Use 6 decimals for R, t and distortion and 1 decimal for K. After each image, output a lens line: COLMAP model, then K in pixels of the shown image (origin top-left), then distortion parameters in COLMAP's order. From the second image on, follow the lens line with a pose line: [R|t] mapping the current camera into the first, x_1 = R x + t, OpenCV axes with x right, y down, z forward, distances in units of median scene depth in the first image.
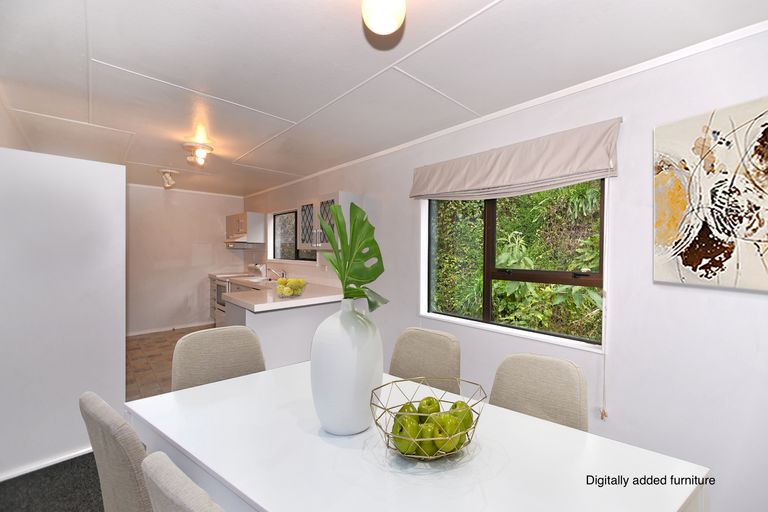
lens RADIAL K [[312.6, 0, 384.0], [0, 312.6, 256.0], [0, 0, 1]] dist [0.000262, 0.000016]
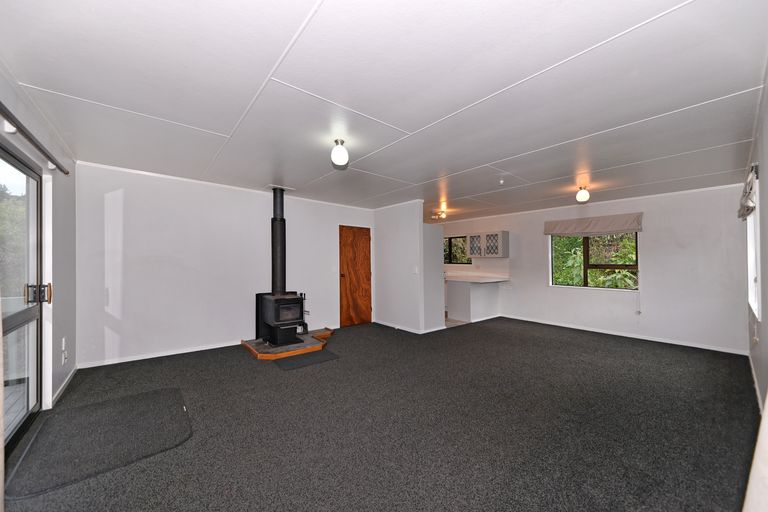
lens RADIAL K [[284.7, 0, 384.0], [0, 284.7, 256.0], [0, 0, 1]] dist [0.000150, 0.000022]
pose [[0.997688, -0.000429, -0.067965, -0.936540], [-0.002266, 0.999214, -0.039573, 0.055087], [0.067929, 0.039636, 0.996903, -1.146501]]
